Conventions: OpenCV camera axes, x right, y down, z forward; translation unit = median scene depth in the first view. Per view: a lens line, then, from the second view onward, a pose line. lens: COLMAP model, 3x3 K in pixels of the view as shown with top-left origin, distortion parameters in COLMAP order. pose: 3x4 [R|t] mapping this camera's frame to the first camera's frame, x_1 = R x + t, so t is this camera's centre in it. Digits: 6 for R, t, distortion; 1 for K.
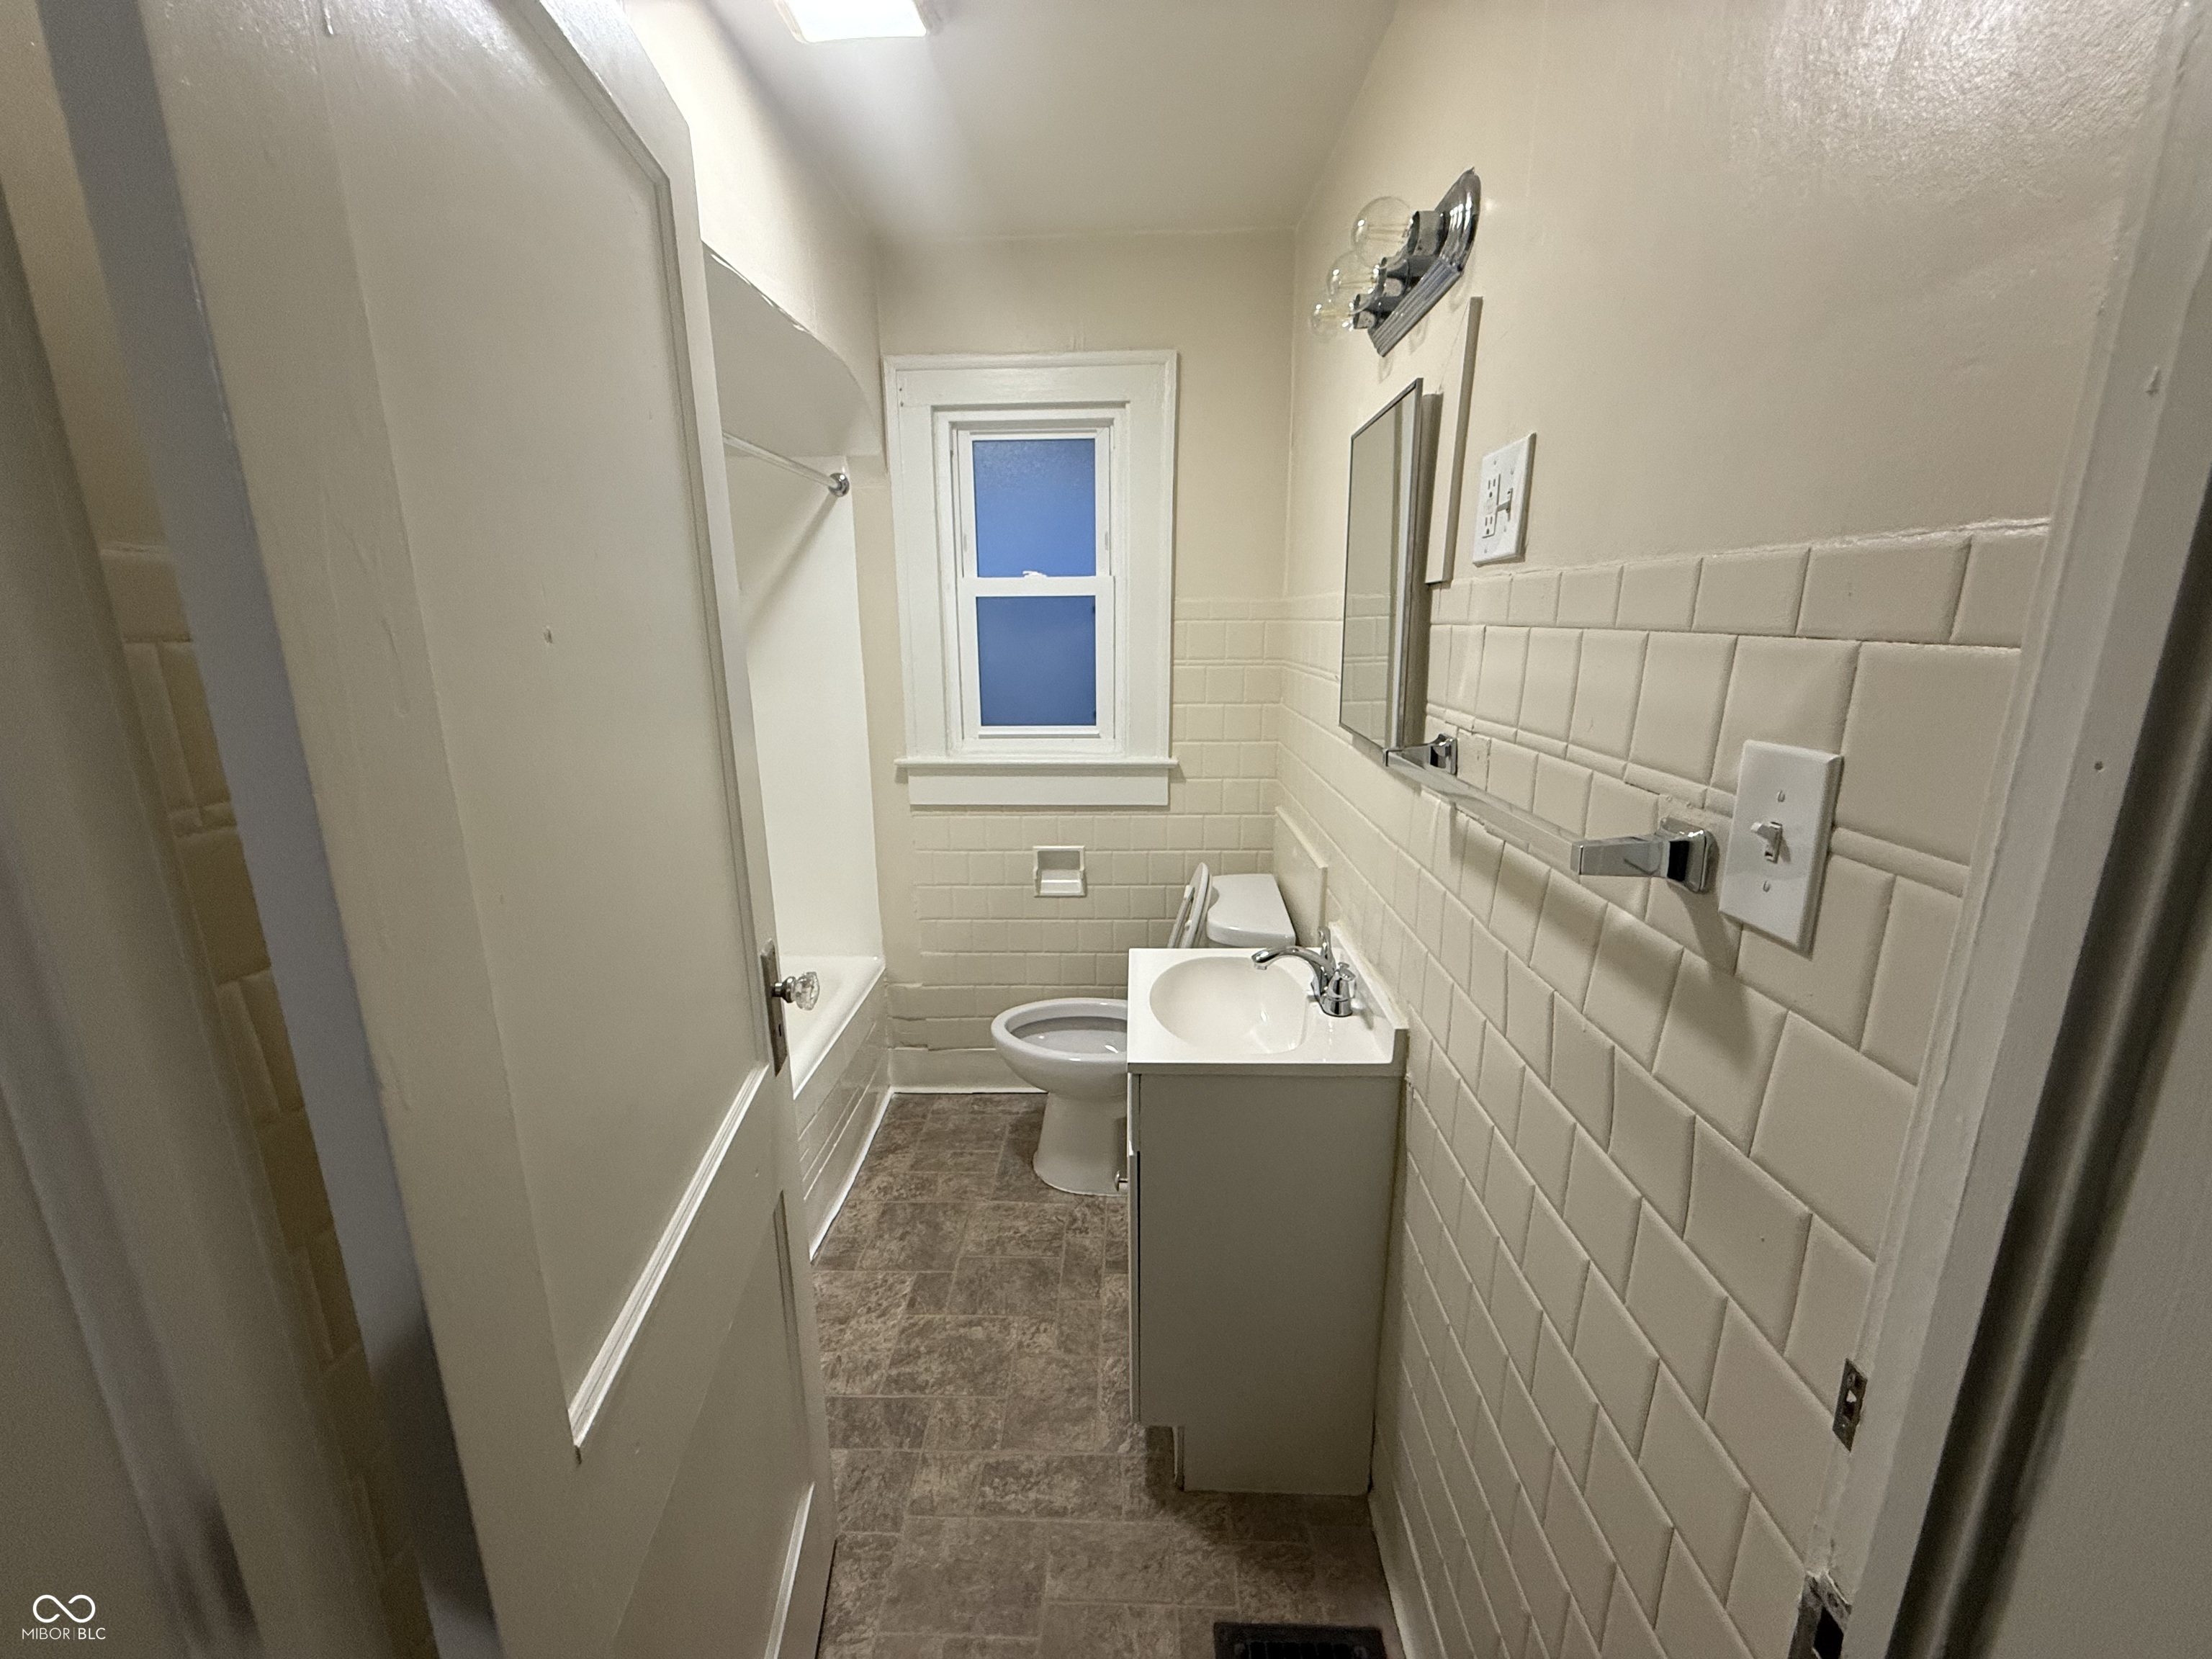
lens RADIAL K [[886.1, 0, 1099.6], [0, 886.1, 832.7], [0, 0, 1]] dist [0.001029, -0.000057]
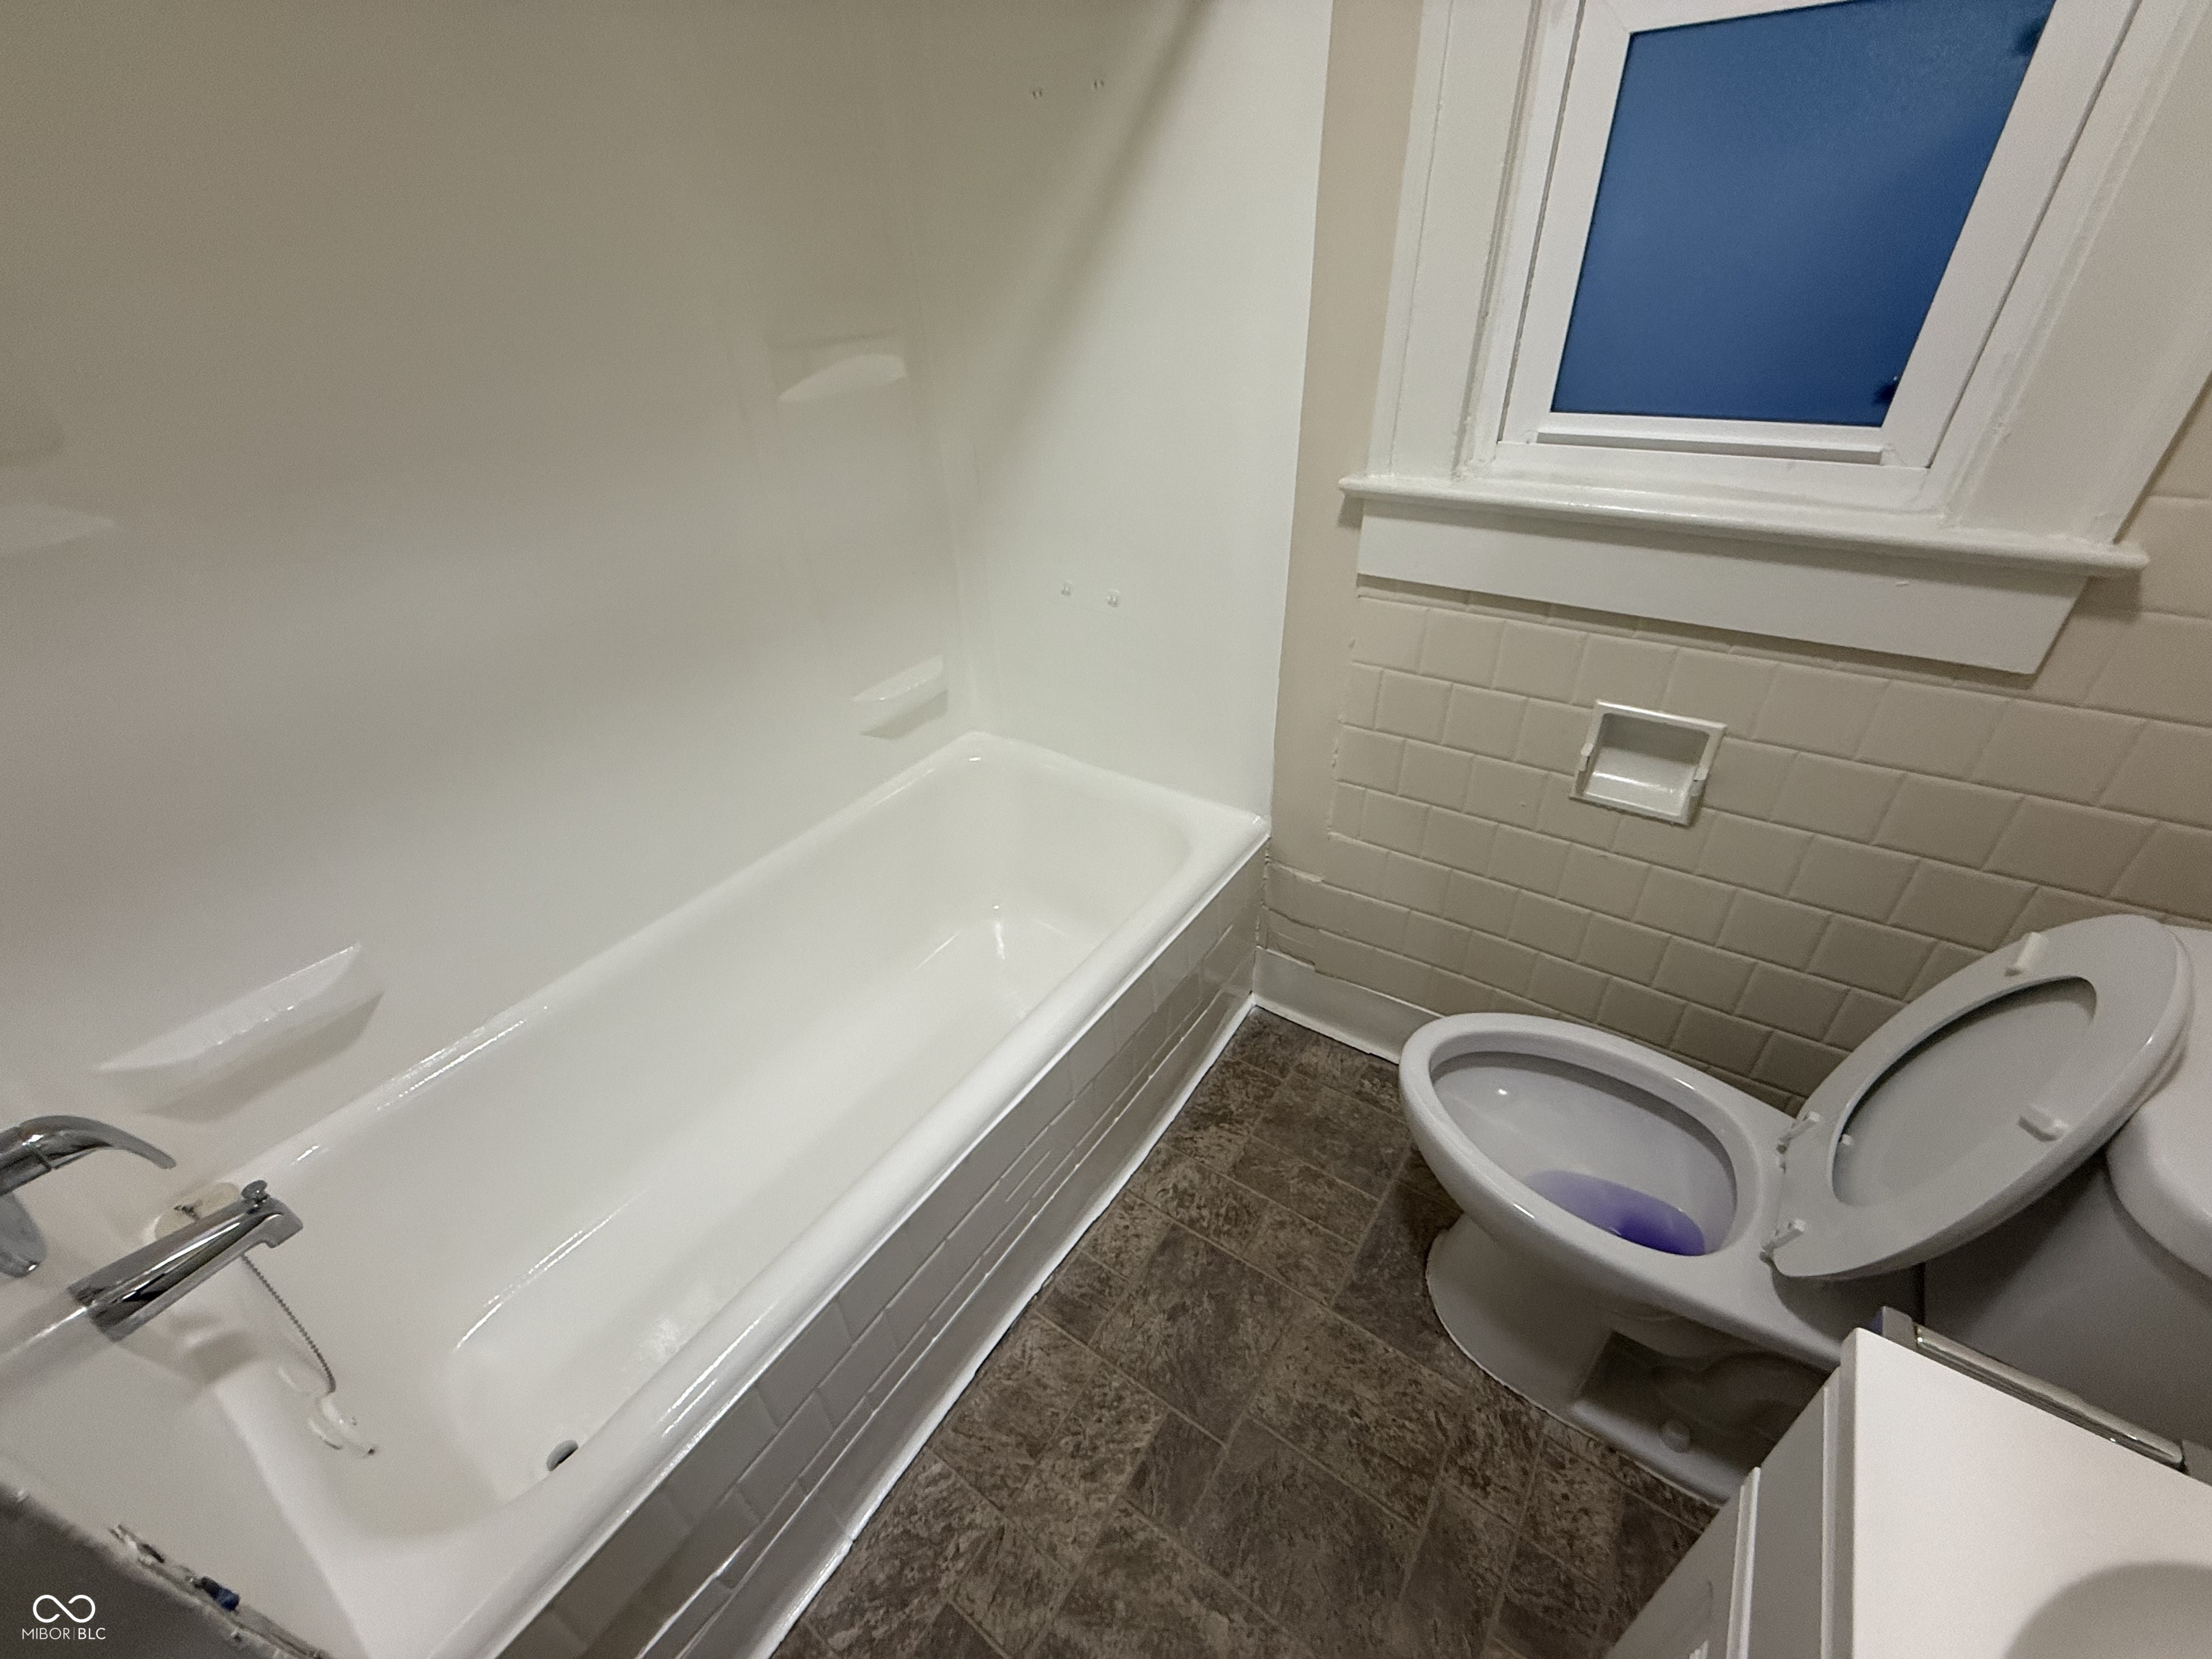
lens RADIAL K [[886.1, 0, 1099.6], [0, 886.1, 832.7], [0, 0, 1]] dist [0.001029, -0.000057]
pose [[0.837567, 0.275674, -0.471683, -0.060466], [-0.097059, 0.924708, 0.368097, -0.073951], [0.537643, -0.262525, 0.801262, 0.516005]]
